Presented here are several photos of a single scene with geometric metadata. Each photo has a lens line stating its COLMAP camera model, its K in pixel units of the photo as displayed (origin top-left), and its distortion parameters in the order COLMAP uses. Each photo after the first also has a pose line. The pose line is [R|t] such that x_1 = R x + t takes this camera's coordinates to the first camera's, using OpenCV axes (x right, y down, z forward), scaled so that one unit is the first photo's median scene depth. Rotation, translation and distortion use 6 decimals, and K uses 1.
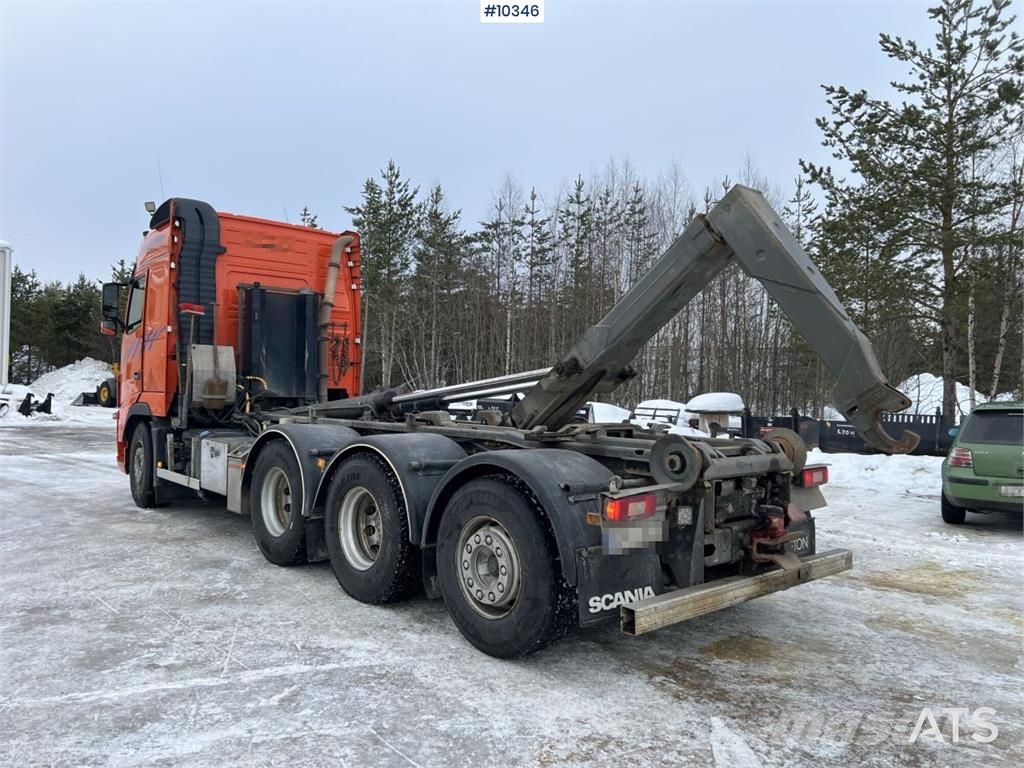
lens RADIAL K [[766.7, 0, 505.3], [0, 766.7, 386.5], [0, 0, 1]] dist [0.064746, -0.064498]
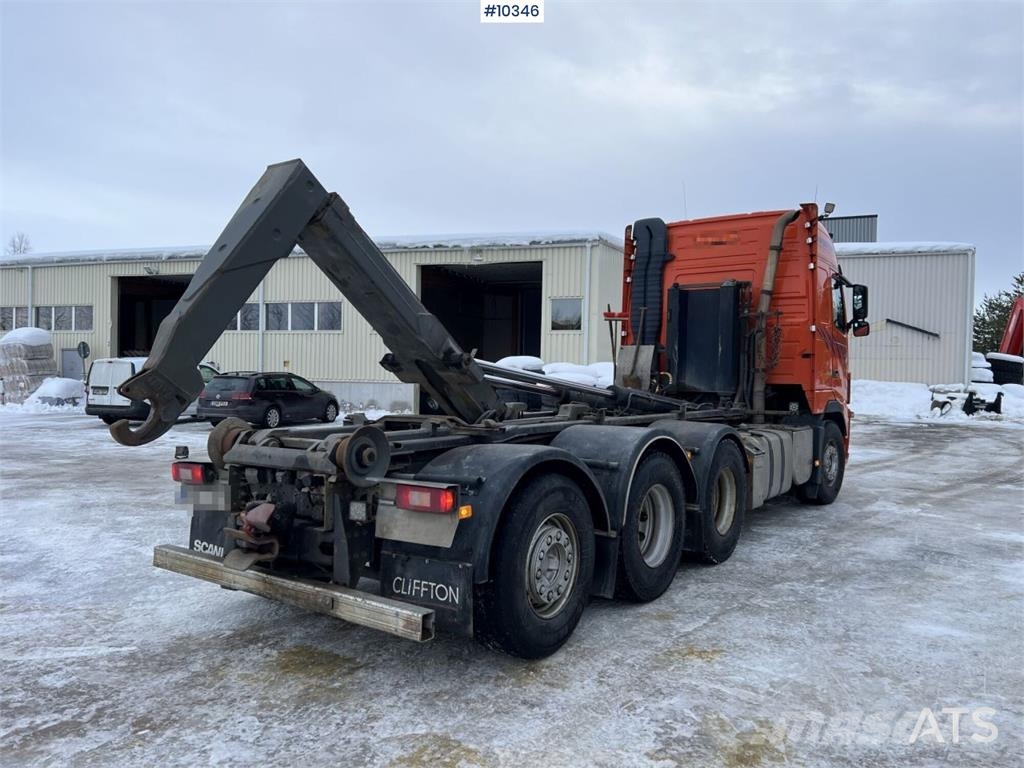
lens RADIAL K [[766.7, 0, 505.3], [0, 766.7, 386.5], [0, 0, 1]] dist [0.064746, -0.064498]
pose [[0.211846, 0.002787, -0.977299, 0.760376], [-0.004385, 0.999989, 0.001901, 0.007039], [0.977293, 0.003883, 0.211856, 0.629737]]
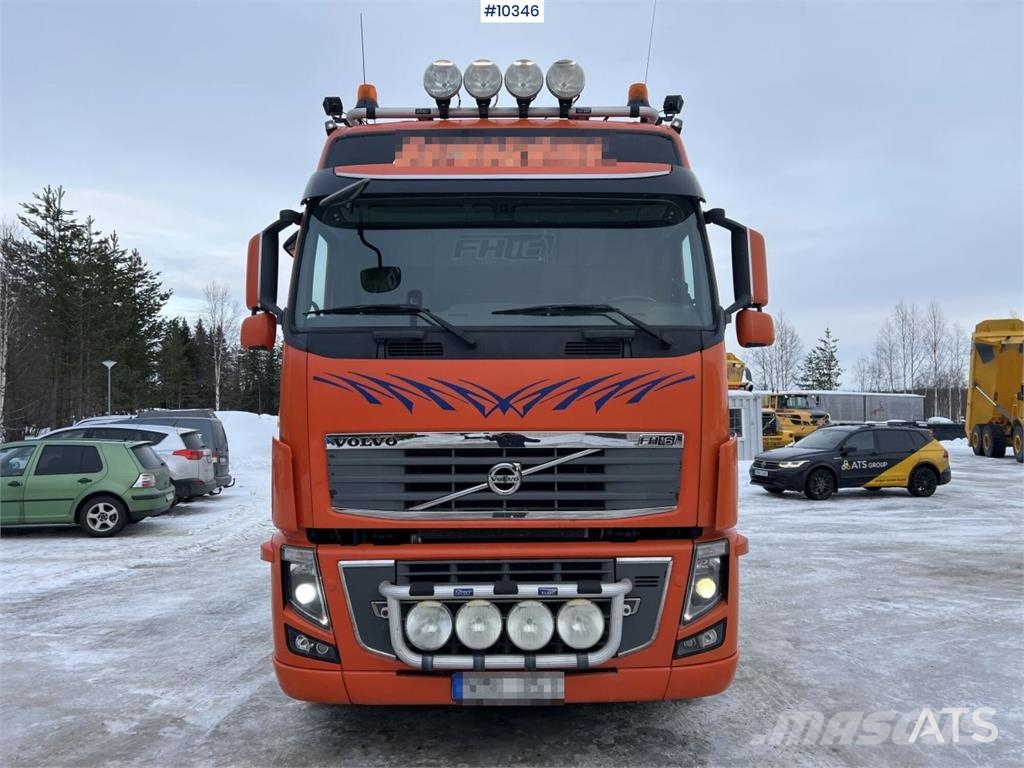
lens RADIAL K [[754.1, 0, 516.8], [0, 754.1, 391.3], [0, 0, 1]] dist [0.091878, -0.093657]
pose [[-0.756094, 0.013212, 0.654330, -0.866658], [-0.008846, 0.999499, -0.030403, -0.032969], [-0.654403, -0.028776, -0.755598, 1.769849]]
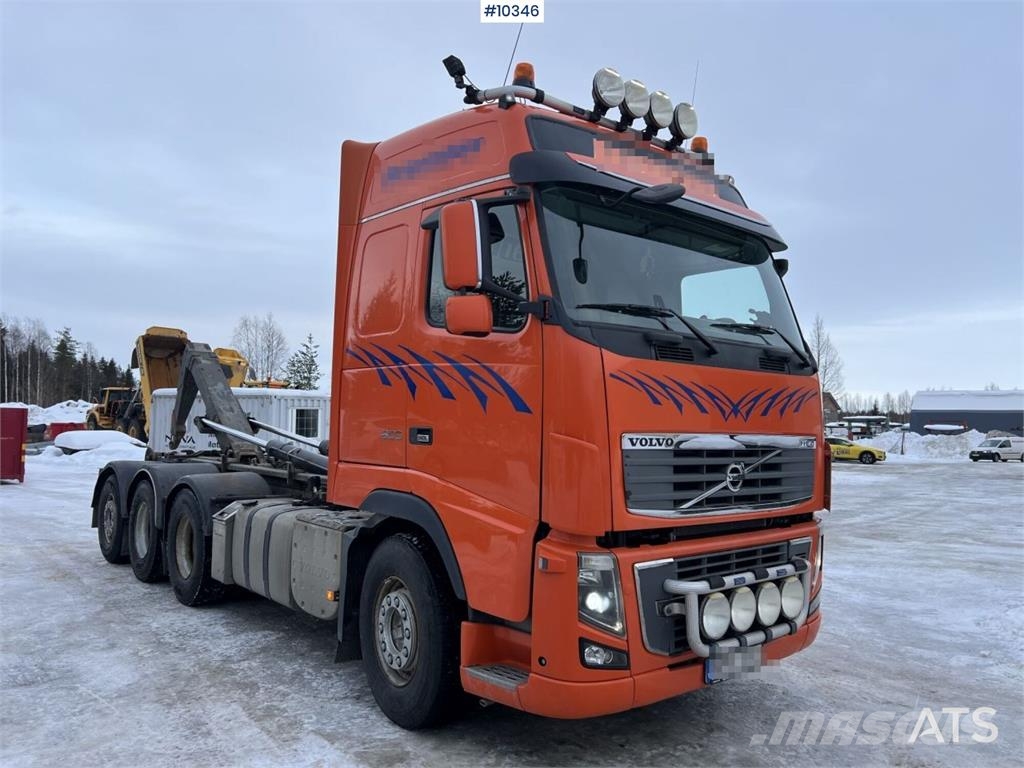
lens RADIAL K [[763.2, 0, 512.0], [0, 763.2, 384.0], [0, 0, 1]] dist [0.068227, -0.067856]
pose [[-0.999053, -0.036292, 0.024009, -0.414693], [-0.037605, 0.997682, -0.056707, -0.021011], [-0.021896, -0.057557, -0.998102, 1.952074]]
